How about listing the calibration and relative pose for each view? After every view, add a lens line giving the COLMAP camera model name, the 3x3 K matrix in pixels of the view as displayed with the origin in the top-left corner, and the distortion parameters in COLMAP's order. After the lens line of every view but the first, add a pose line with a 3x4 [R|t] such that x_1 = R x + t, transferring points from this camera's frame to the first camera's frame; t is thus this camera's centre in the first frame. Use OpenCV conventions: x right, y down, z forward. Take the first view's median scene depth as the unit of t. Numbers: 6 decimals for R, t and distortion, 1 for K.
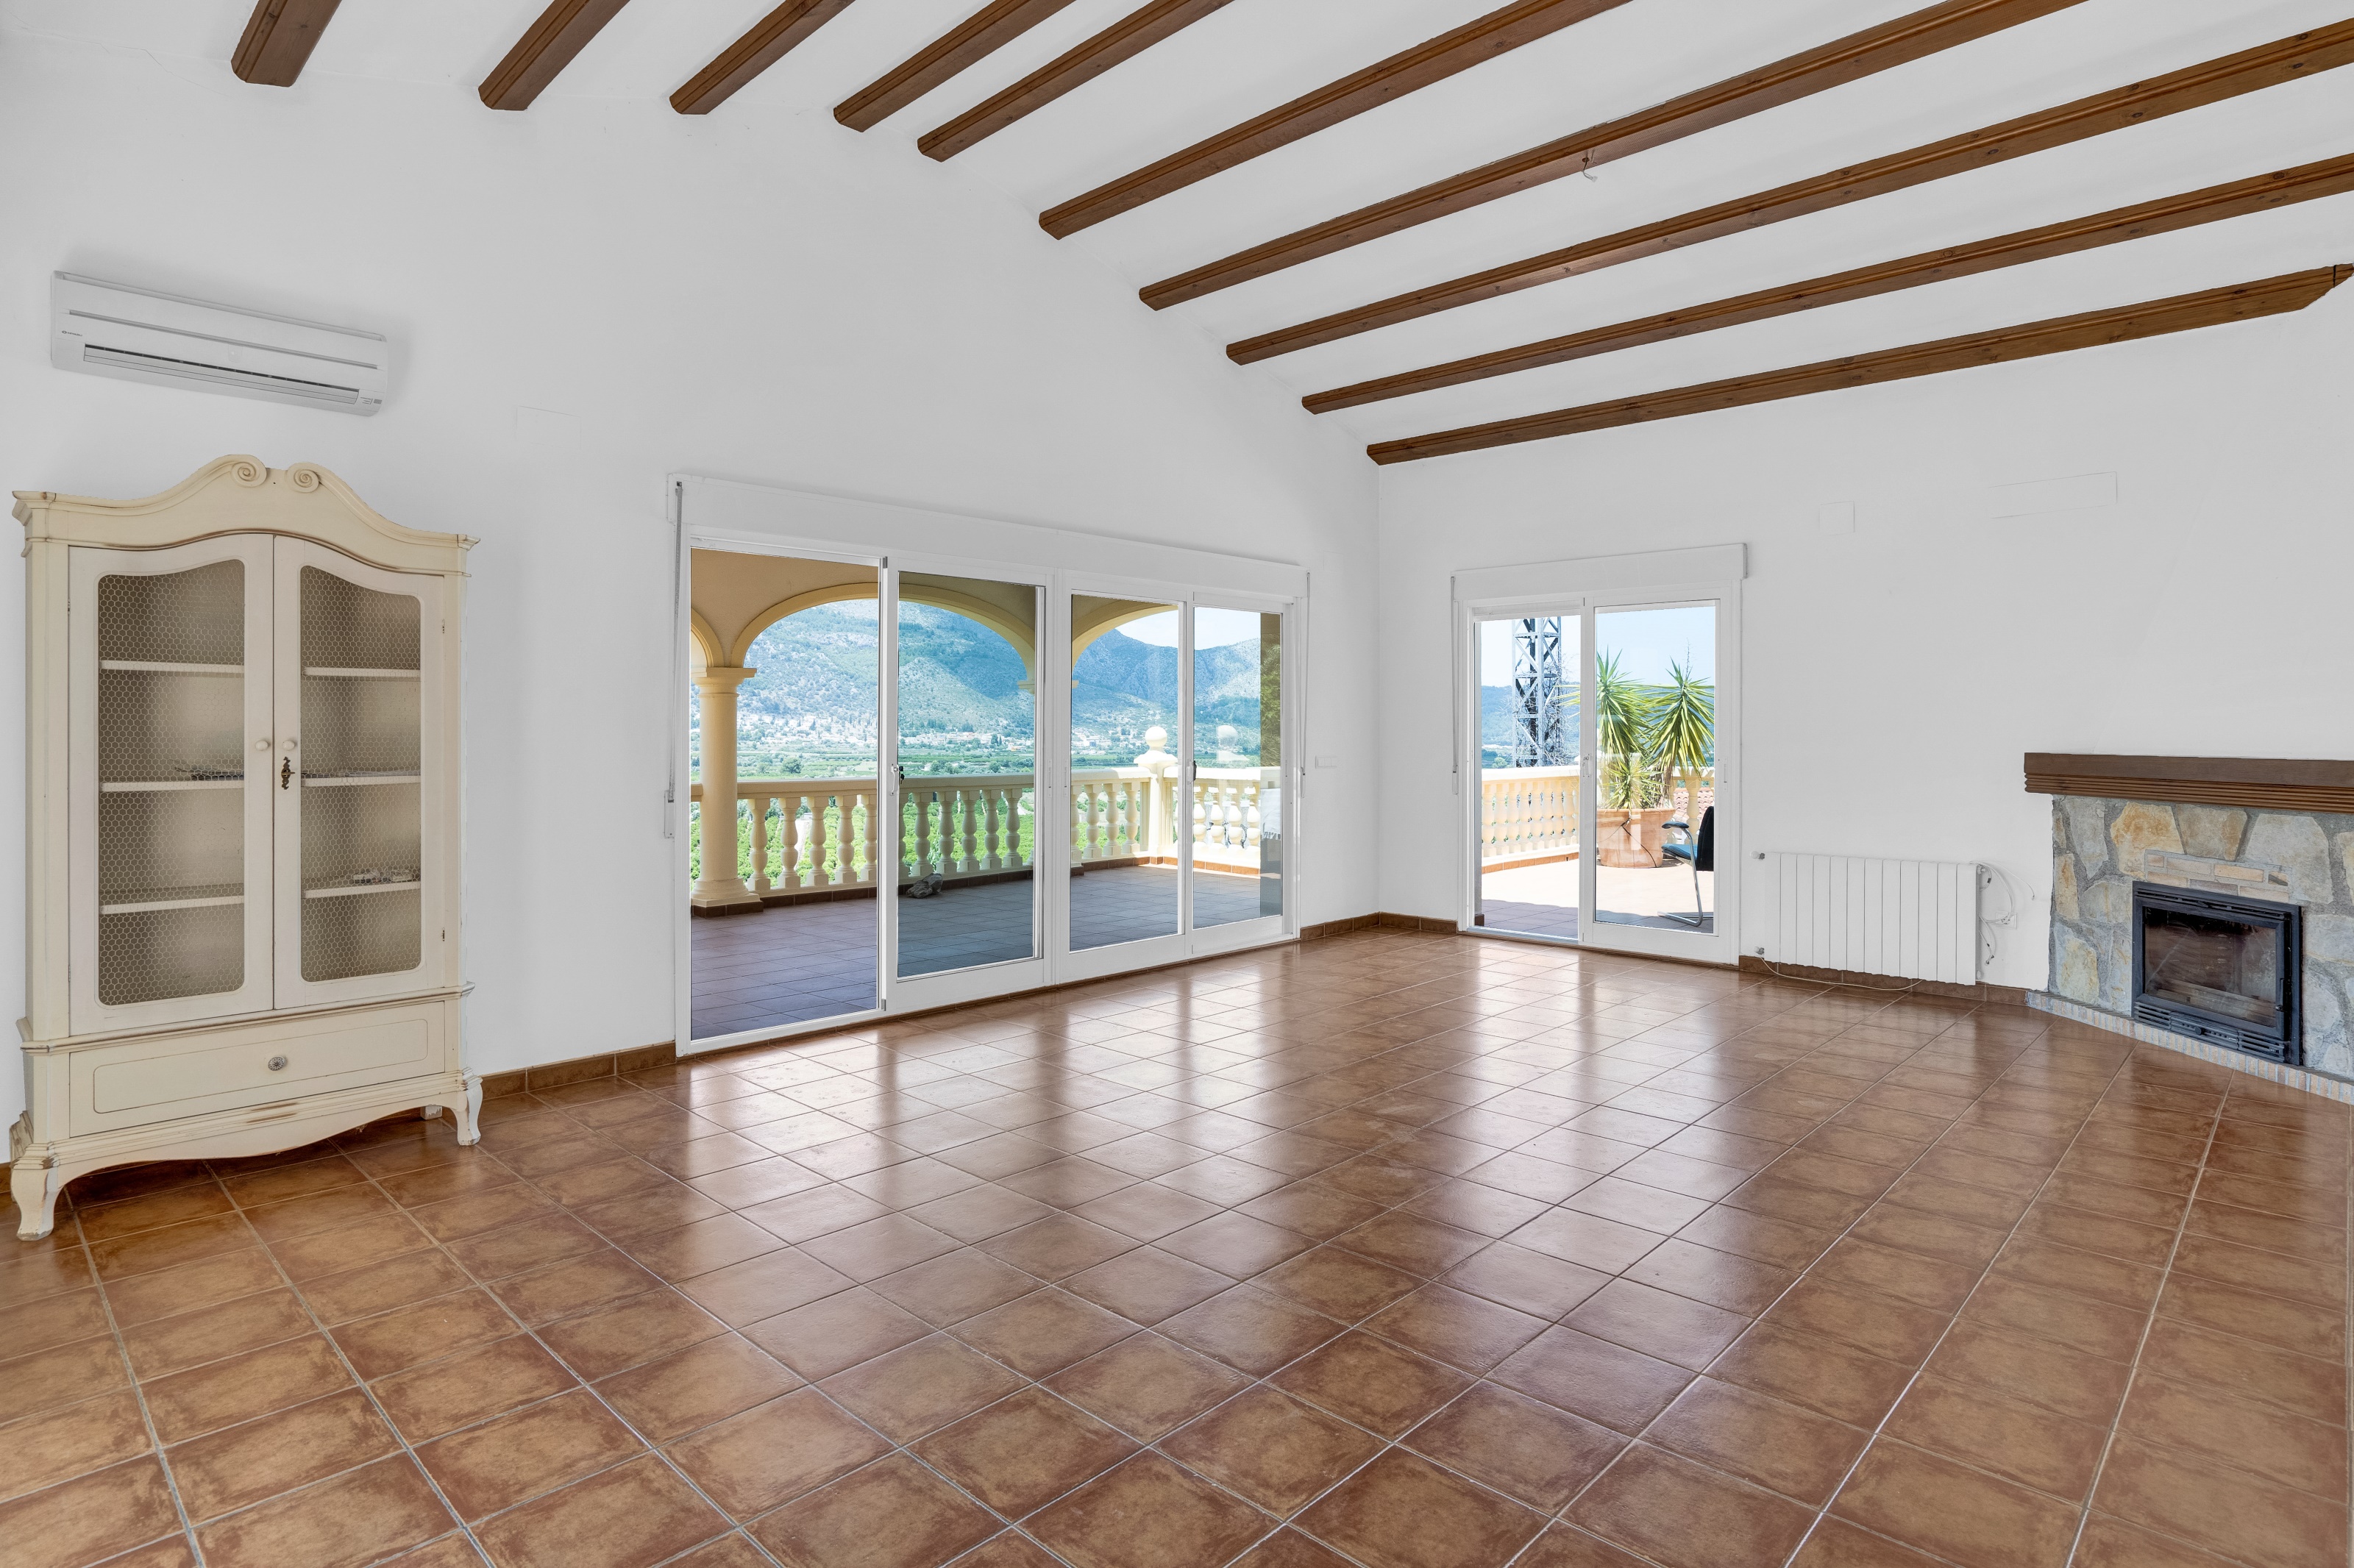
lens RADIAL K [[1249.5, 0, 1177.4], [0, 1249.5, 732.3], [0, 0, 1]] dist [-0.002329, 0.000242]
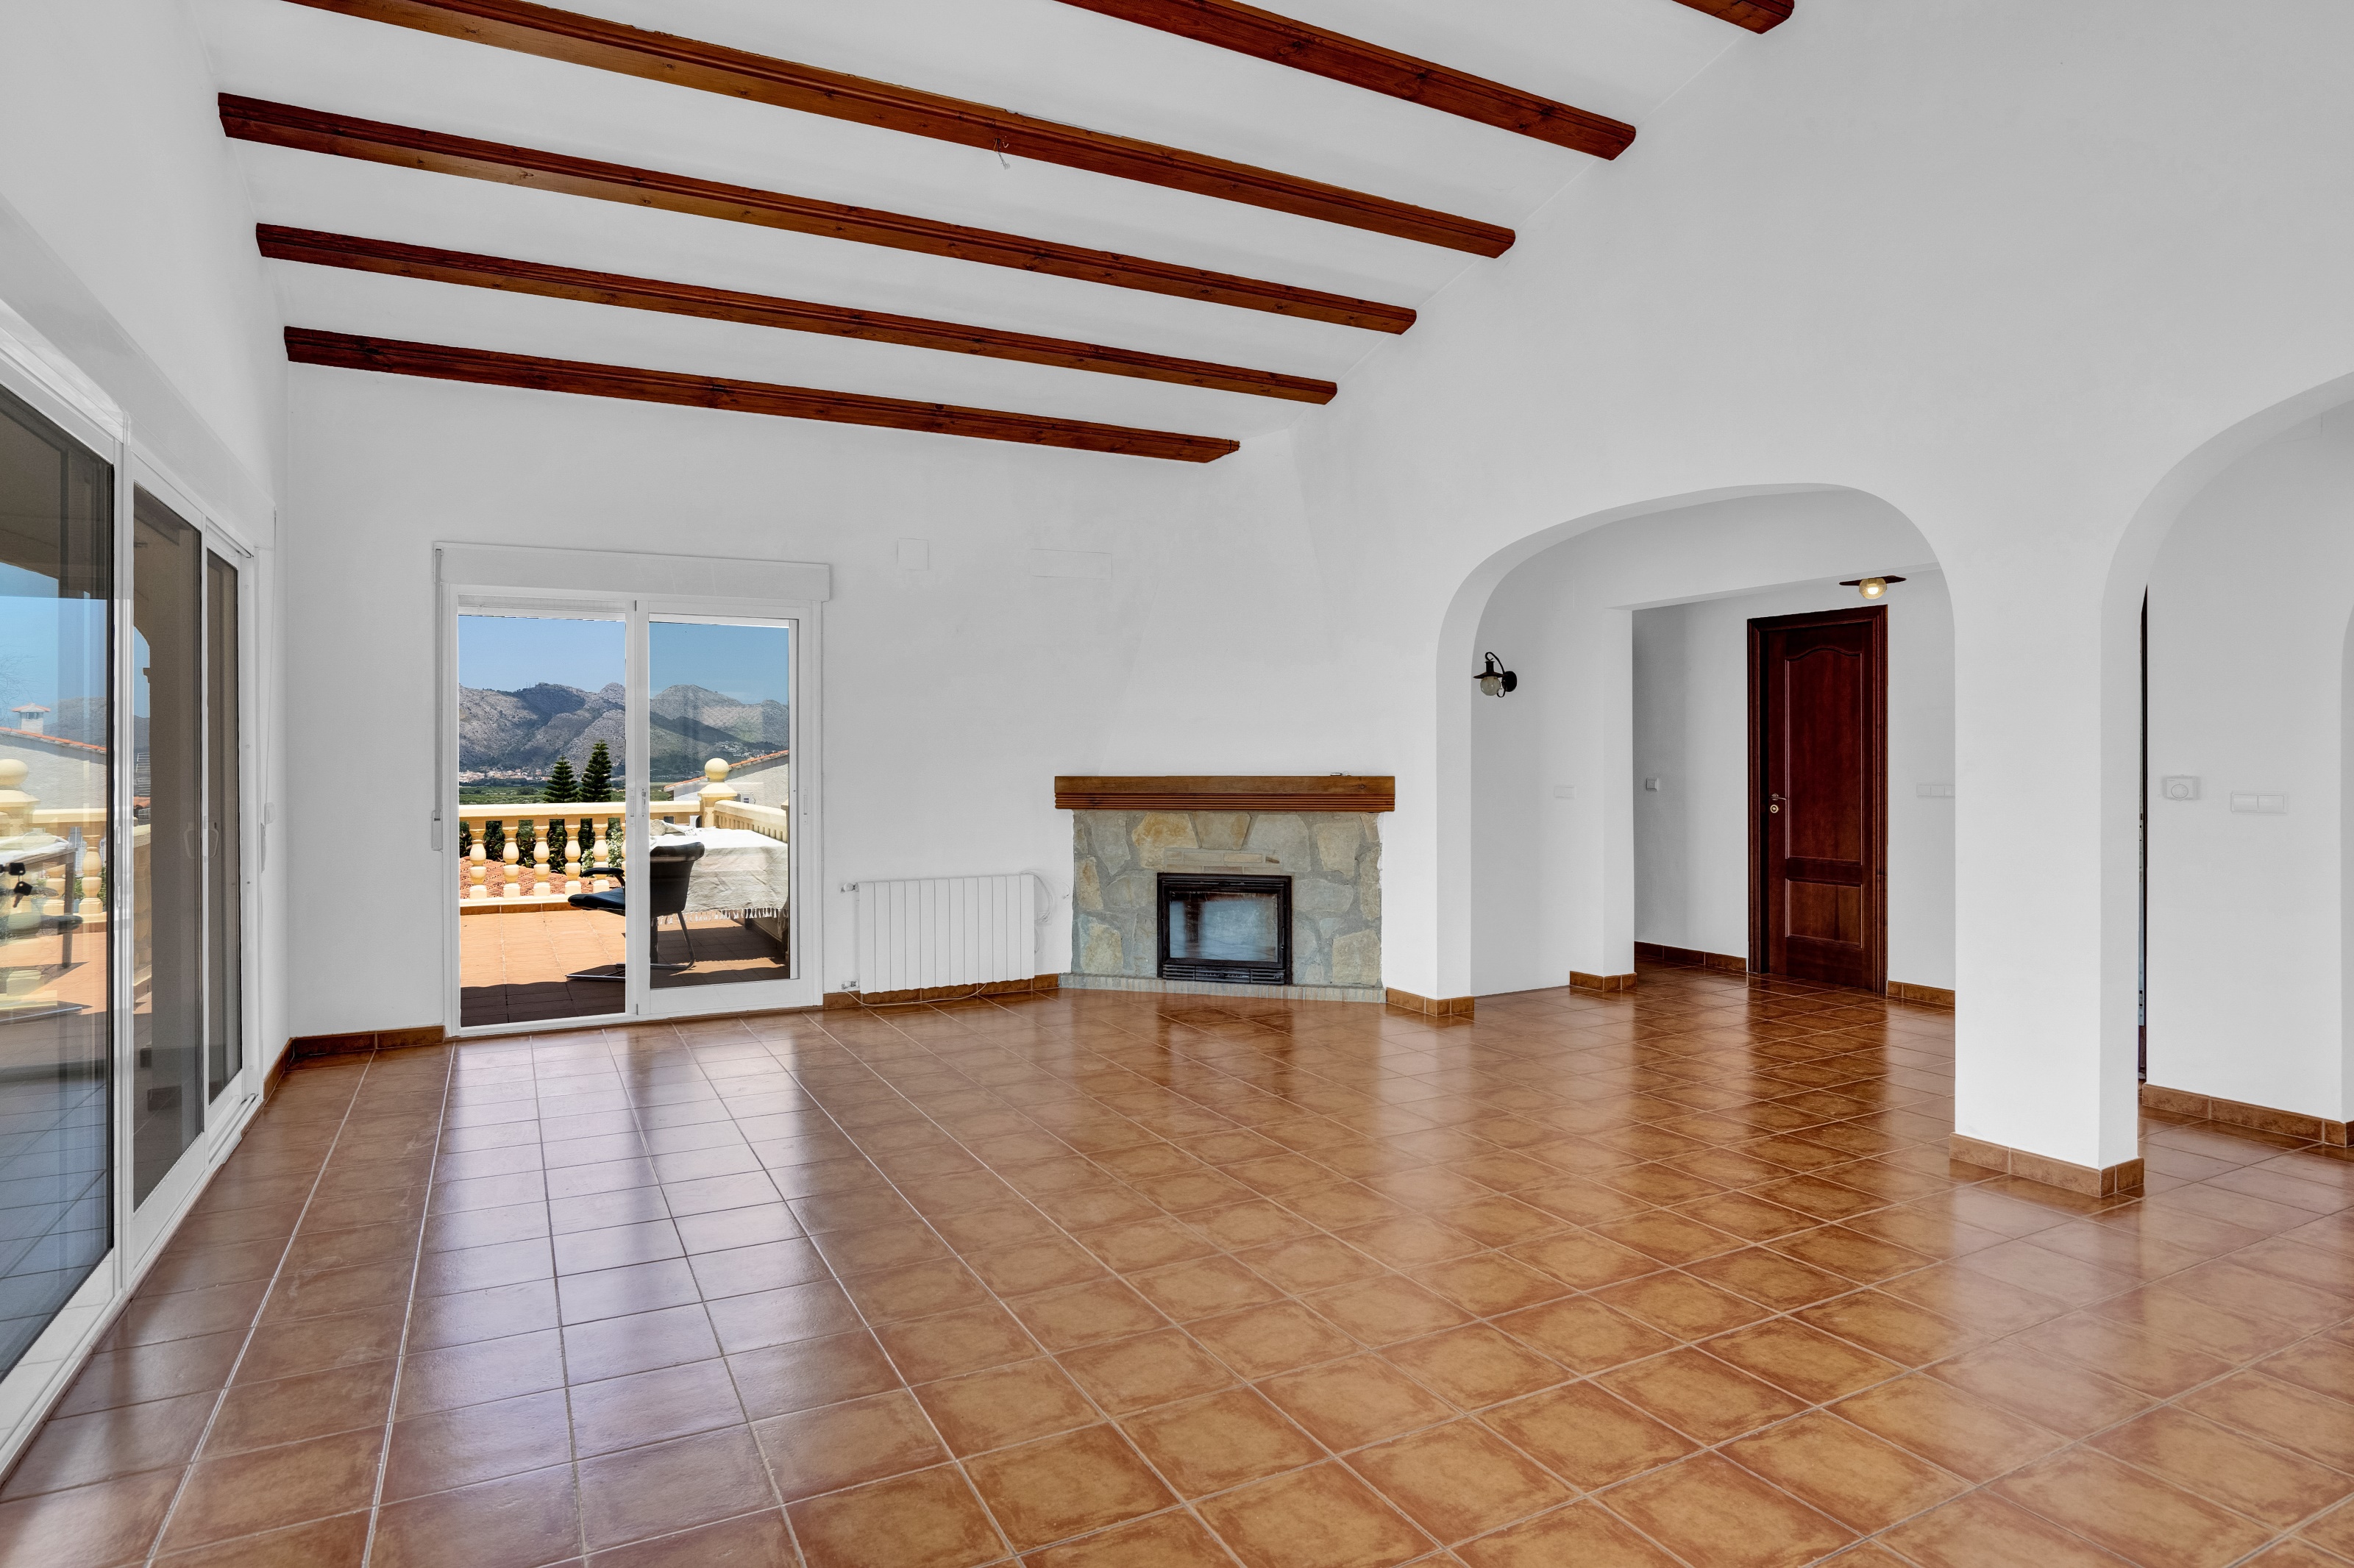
lens RADIAL K [[1297.1, 0, 1168.2], [0, 1297.1, 754.8], [0, 0, 1]] dist [-0.005135, 0.000223]
pose [[0.335855, -0.000890, 0.941913, -0.492034], [0.006593, 0.999977, -0.001407, -0.002079], [-0.941891, 0.006683, 0.335853, 0.517509]]
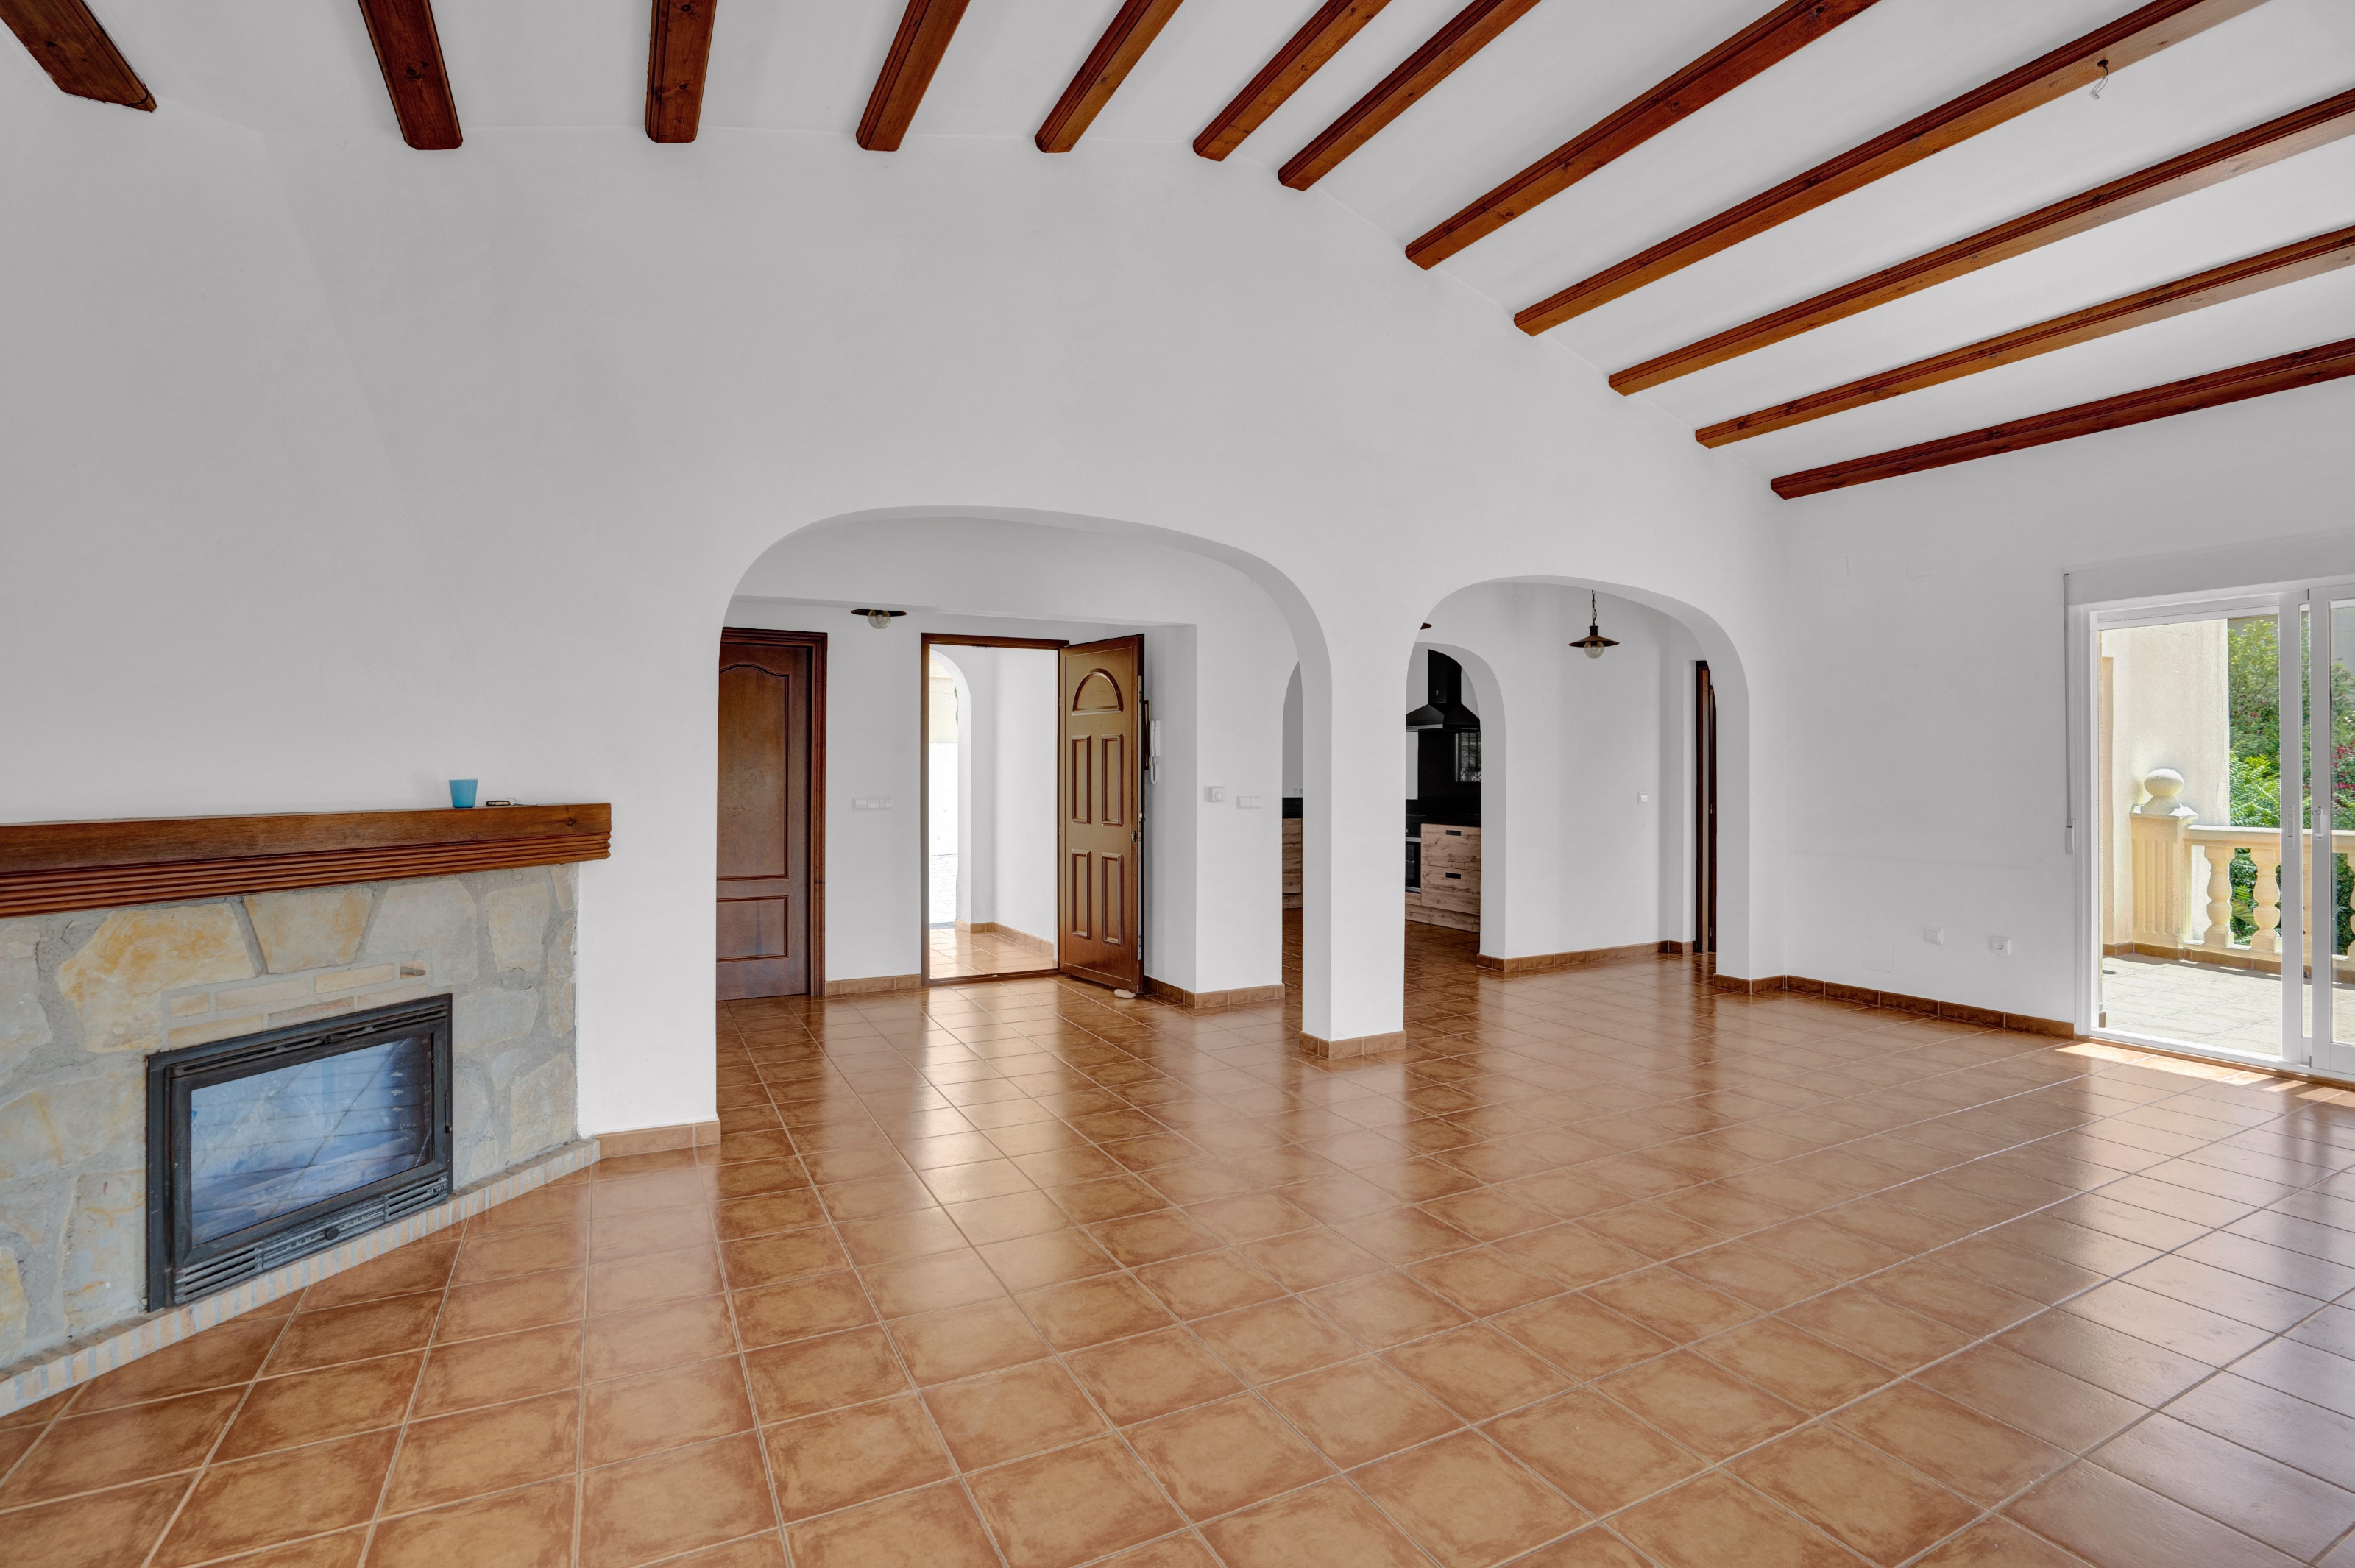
lens RADIAL K [[1098.3, 0, 1167.6], [0, 1098.3, 765.1], [0, 0, 1]] dist [-0.051209, 0.016162]
pose [[-0.941773, -0.001110, 0.336248, 0.199301], [-0.002180, 0.999994, -0.002806, -0.004409], [-0.336243, -0.003376, -0.941769, 1.243017]]
